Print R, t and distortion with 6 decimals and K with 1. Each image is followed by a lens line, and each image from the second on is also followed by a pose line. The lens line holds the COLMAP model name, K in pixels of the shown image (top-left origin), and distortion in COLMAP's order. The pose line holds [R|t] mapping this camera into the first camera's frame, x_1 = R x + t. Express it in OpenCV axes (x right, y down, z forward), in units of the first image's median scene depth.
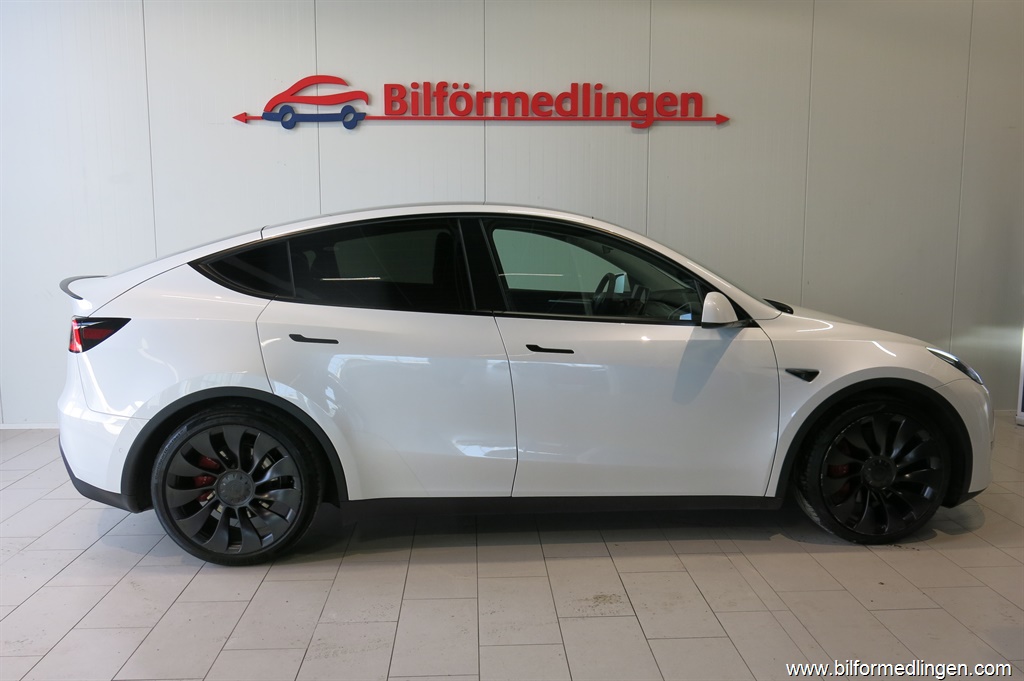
lens RADIAL K [[862.7, 0, 517.1], [0, 862.7, 338.9], [0, 0, 1]] dist [-0.006031, 0.027507]
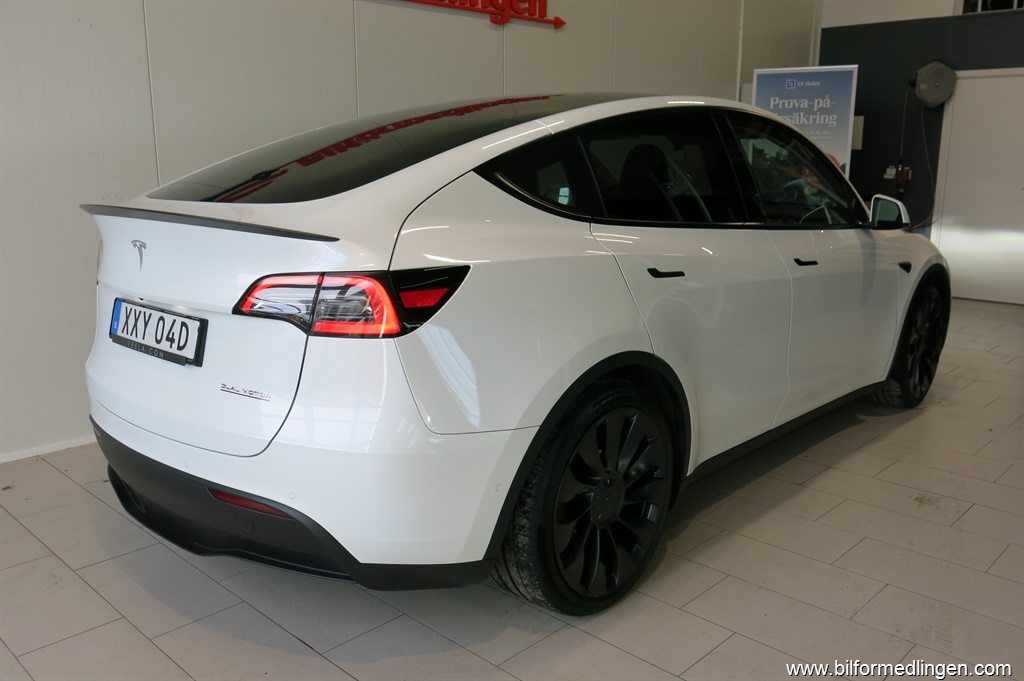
lens RADIAL K [[862.7, 0, 511.3], [0, 862.7, 343.8], [0, 0, 1]] dist [-0.006031, 0.027507]
pose [[0.726610, -0.147176, 0.671101, -0.791454], [0.089030, 0.988721, 0.120438, -0.037995], [-0.681257, -0.027763, 0.731518, 0.527694]]
